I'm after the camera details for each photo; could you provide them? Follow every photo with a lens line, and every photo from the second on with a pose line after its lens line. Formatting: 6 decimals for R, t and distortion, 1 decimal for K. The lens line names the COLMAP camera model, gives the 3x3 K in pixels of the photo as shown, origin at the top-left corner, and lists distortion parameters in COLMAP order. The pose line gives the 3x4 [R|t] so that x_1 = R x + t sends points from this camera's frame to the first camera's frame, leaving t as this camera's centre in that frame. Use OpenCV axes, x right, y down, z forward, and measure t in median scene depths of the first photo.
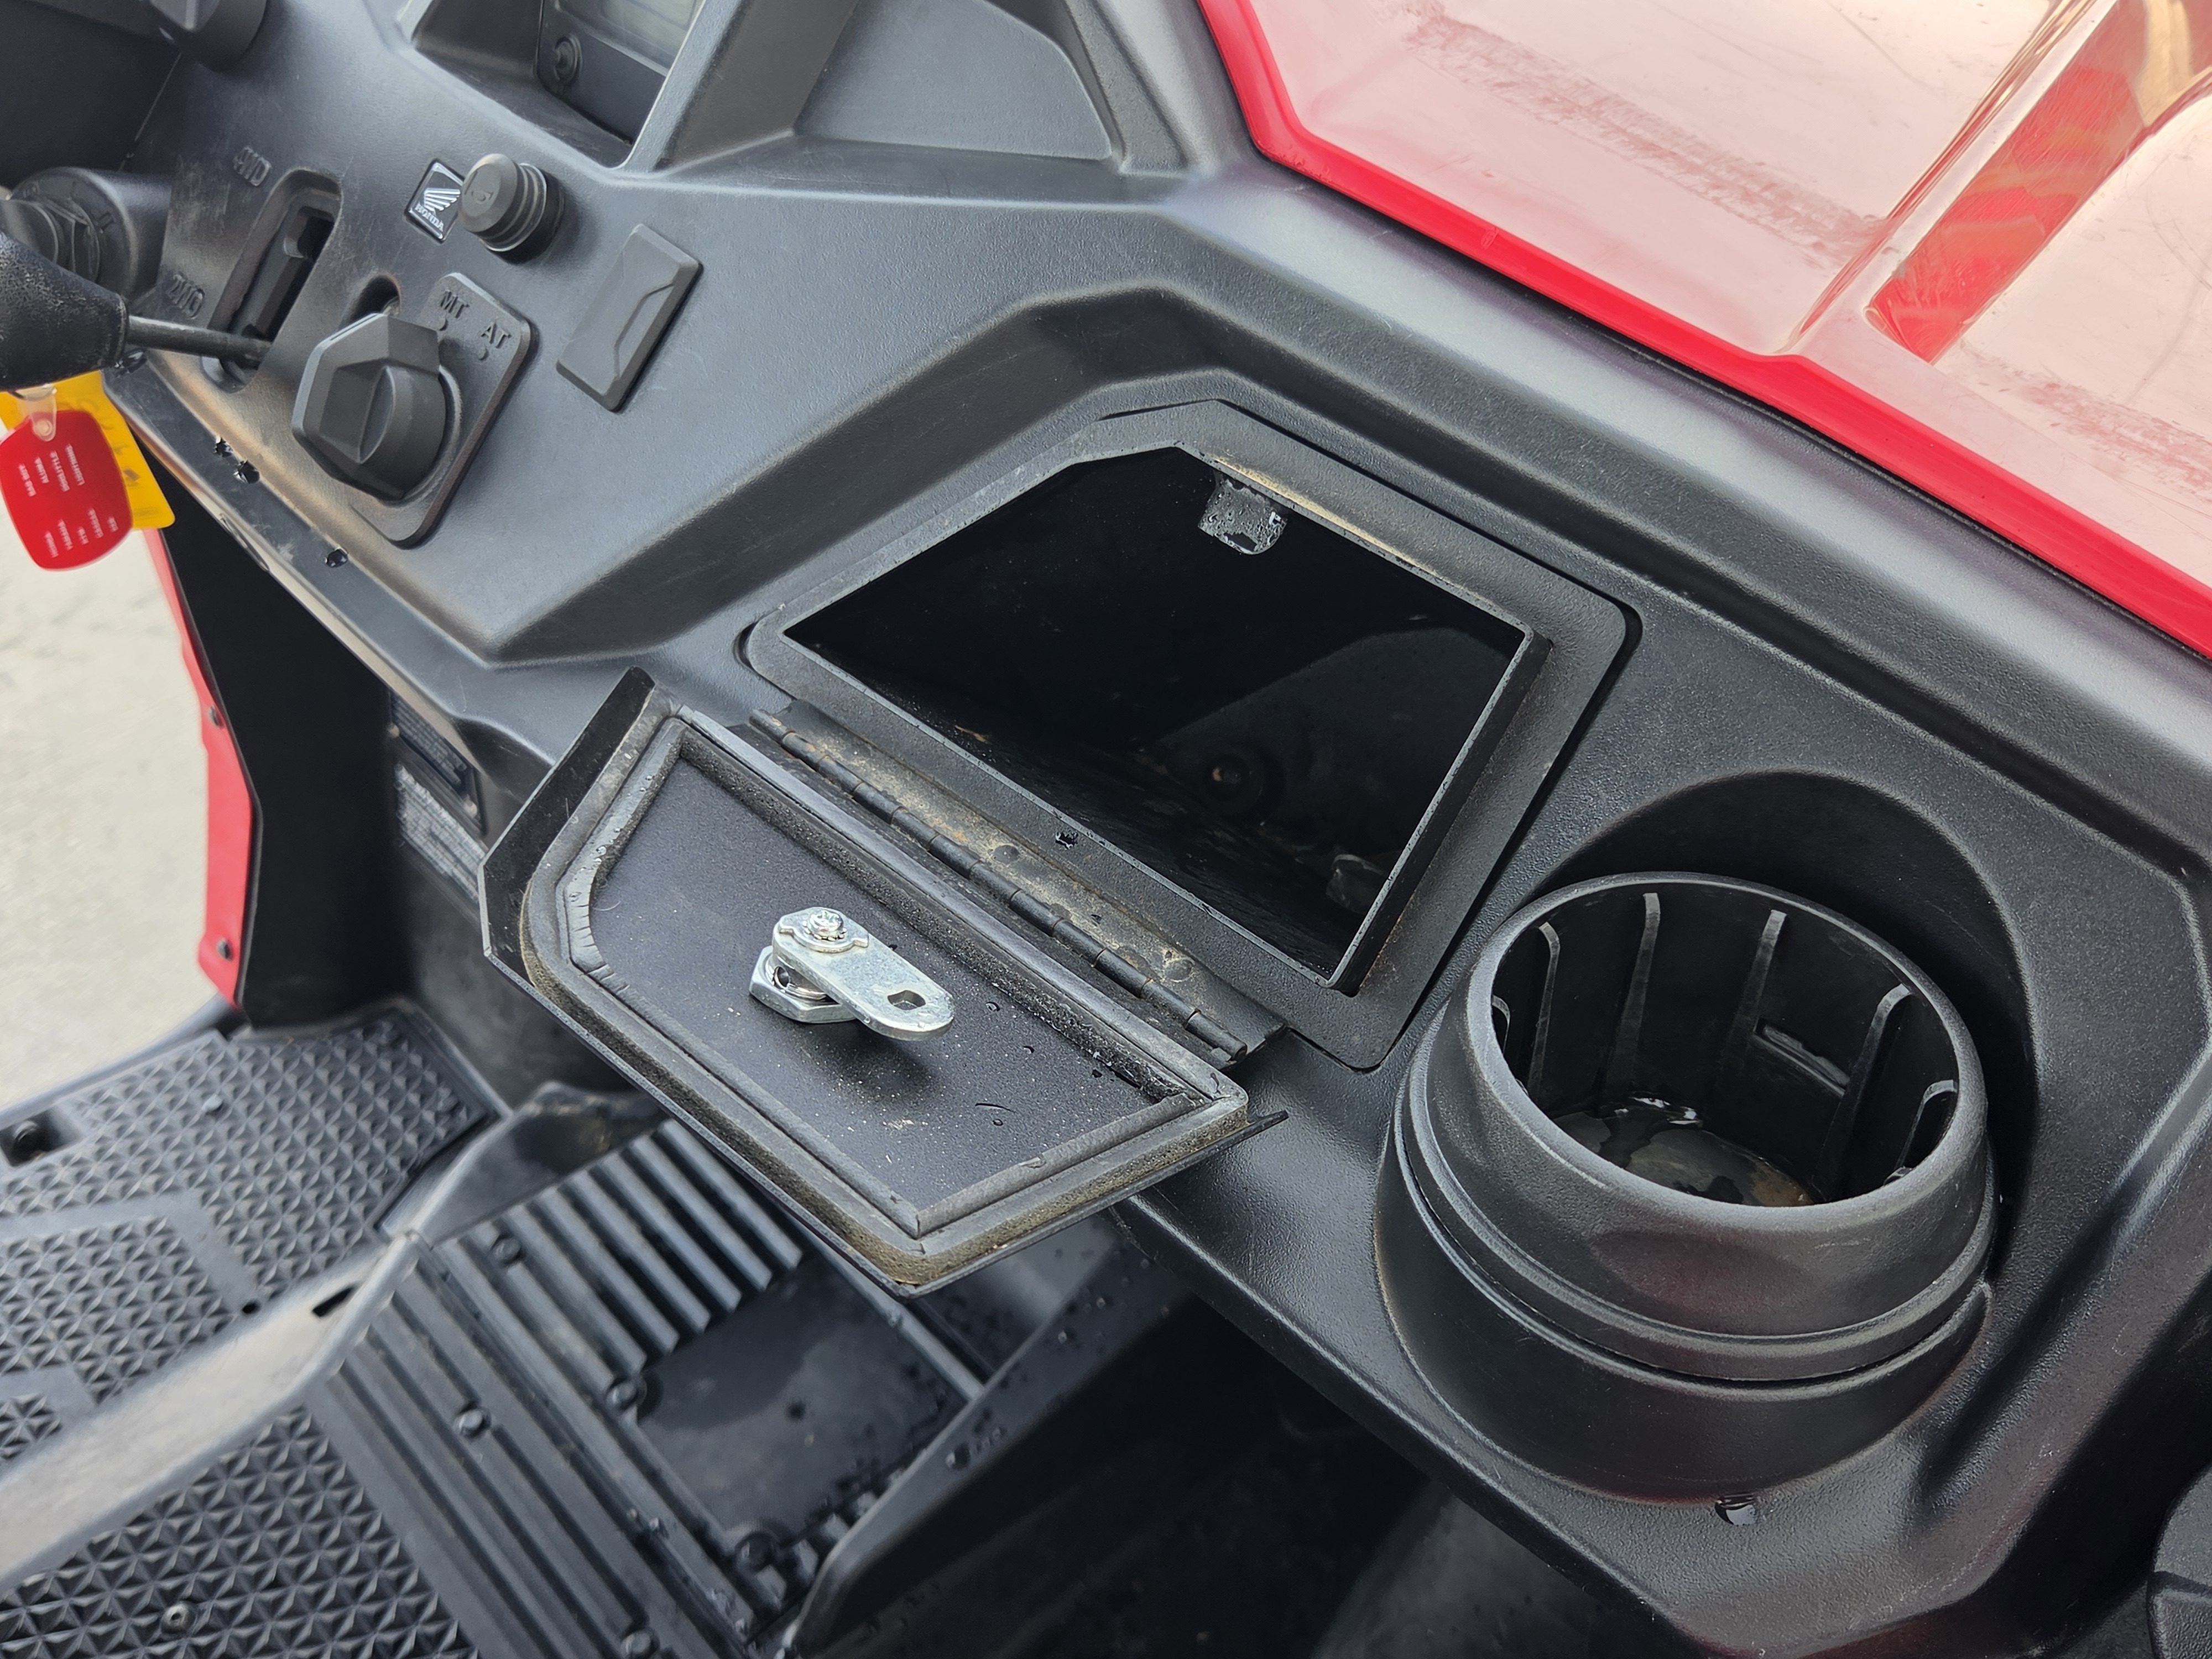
lens RADIAL K [[2002.1, 0, 1127.4], [0, 2002.1, 833.6], [0, 0, 1]] dist [0.093655, -0.113122]
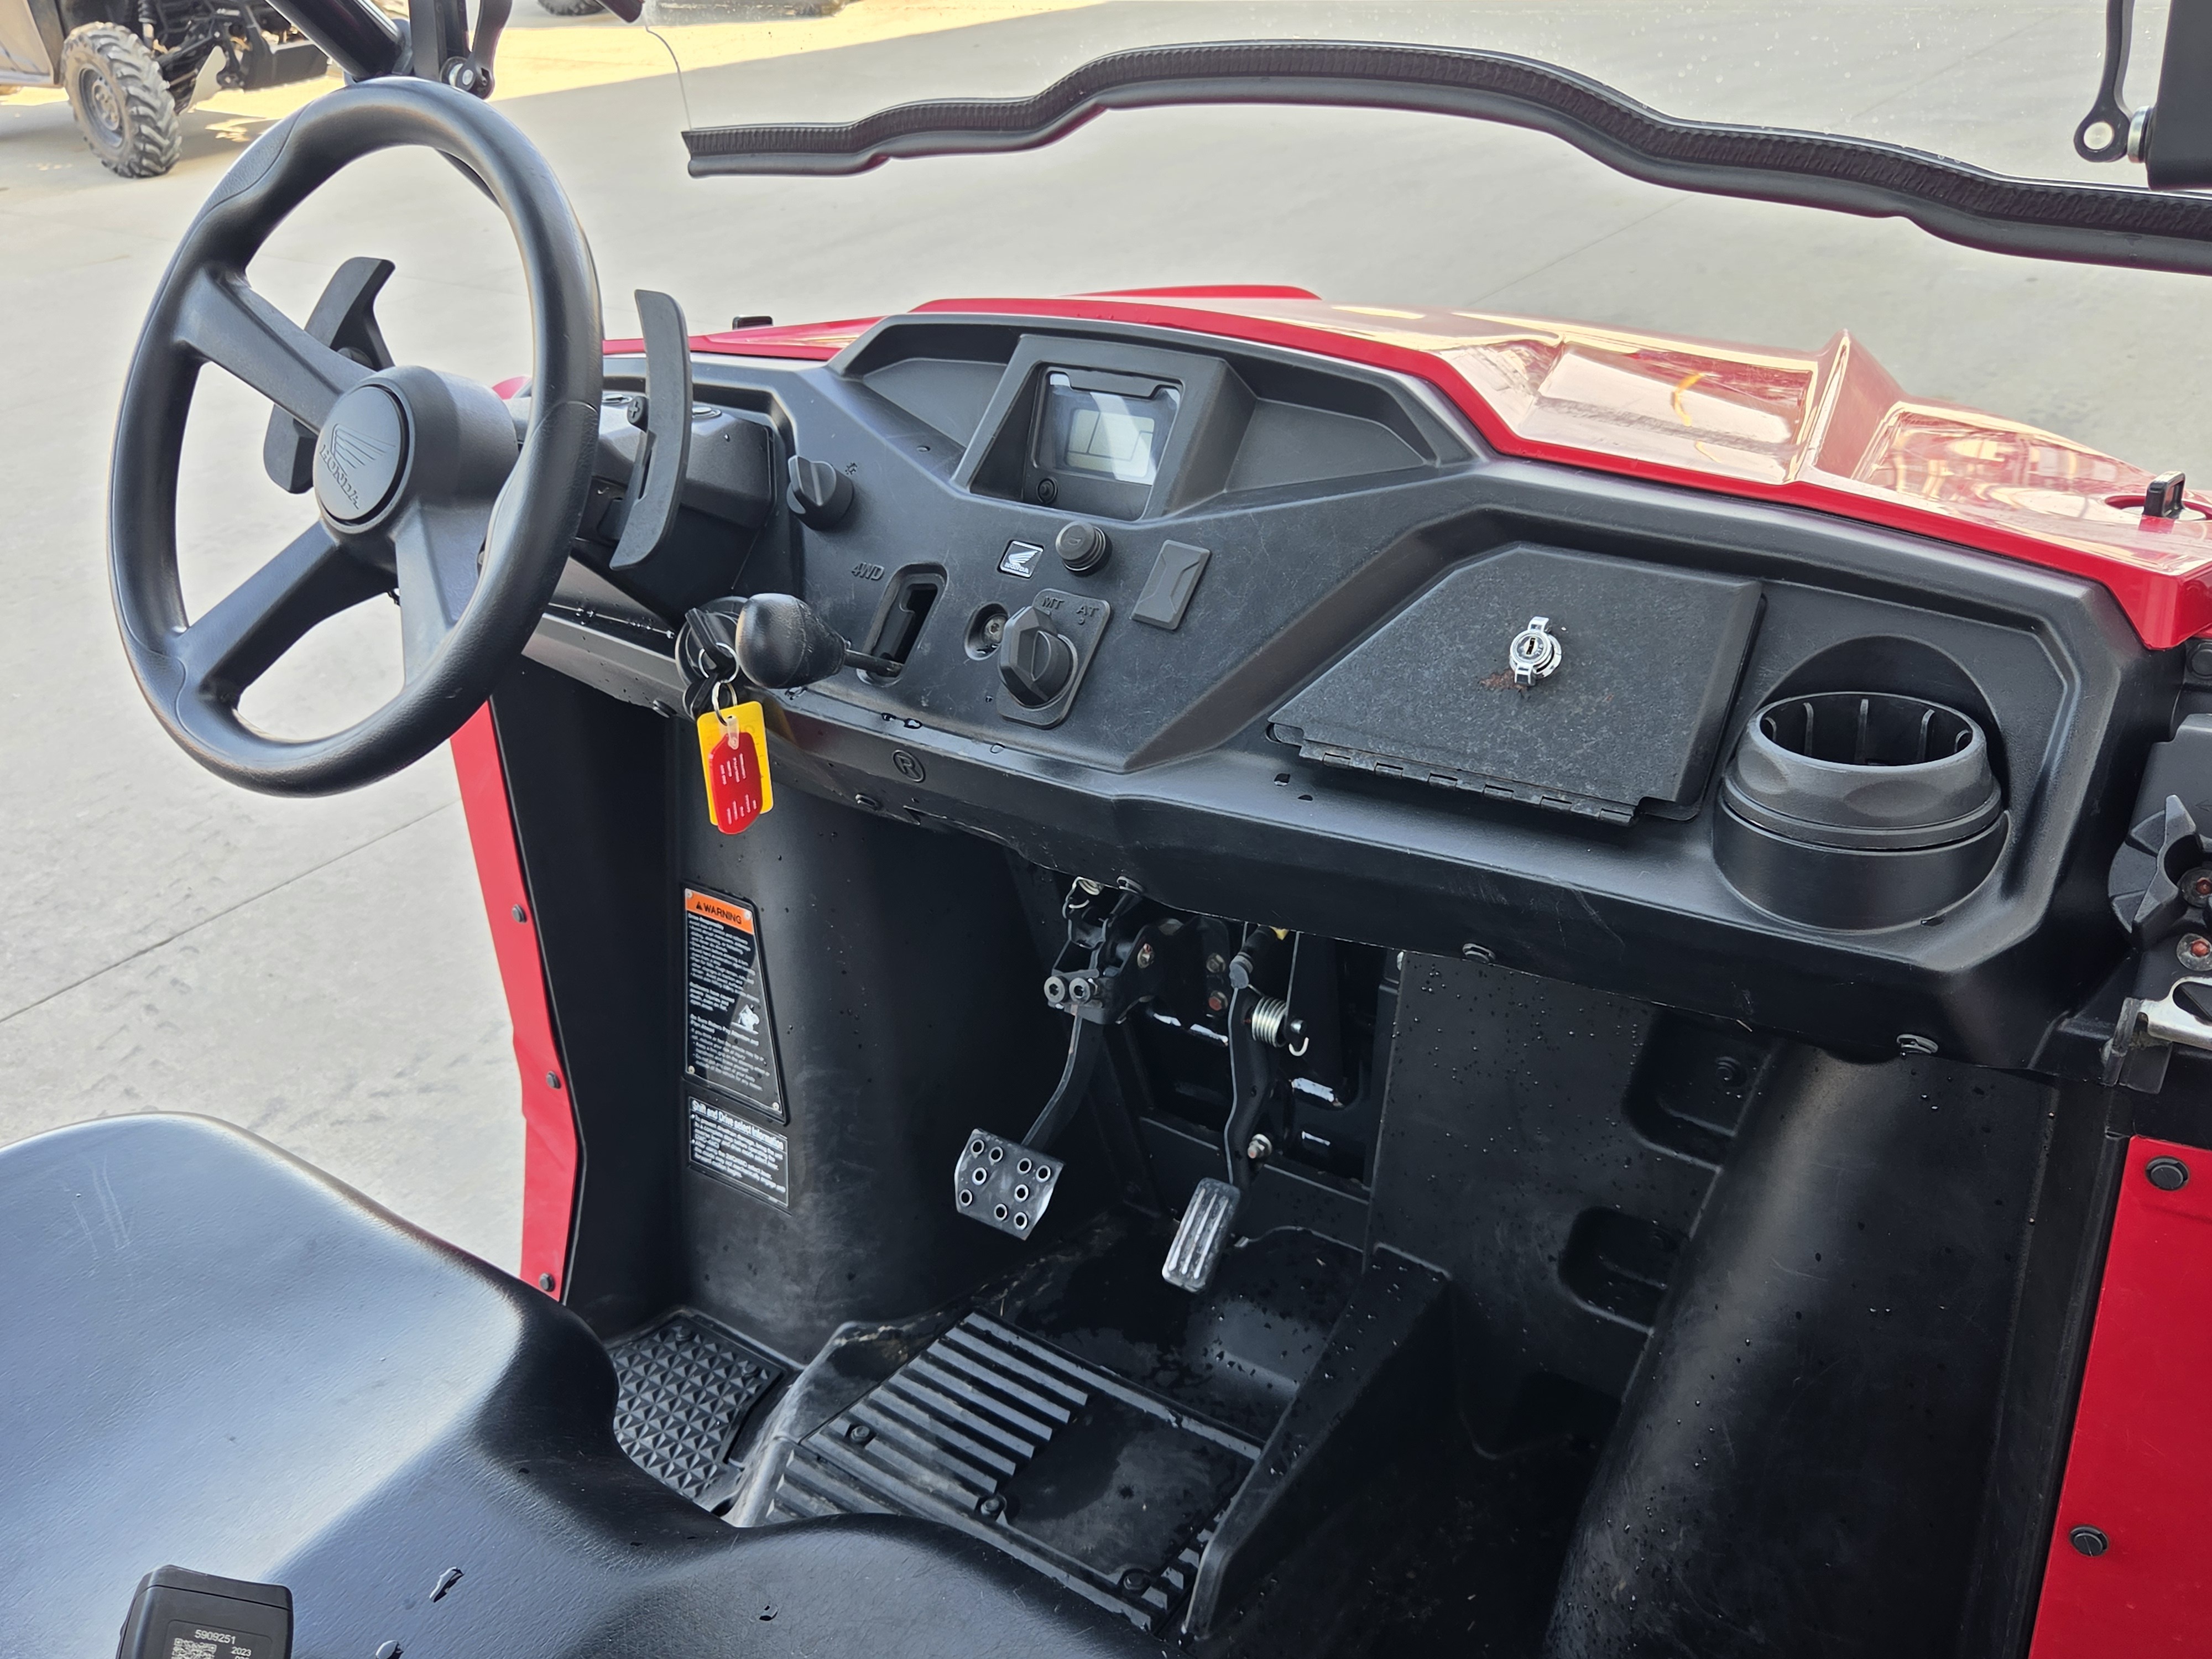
lens RADIAL K [[2002.1, 0, 1127.4], [0, 2002.1, 833.6], [0, 0, 1]] dist [0.093655, -0.113122]
pose [[0.979026, -0.138846, 0.149097, -0.298478], [0.174641, 0.948808, -0.263180, 0.225830], [-0.104923, 0.283699, 0.953156, -0.359506]]
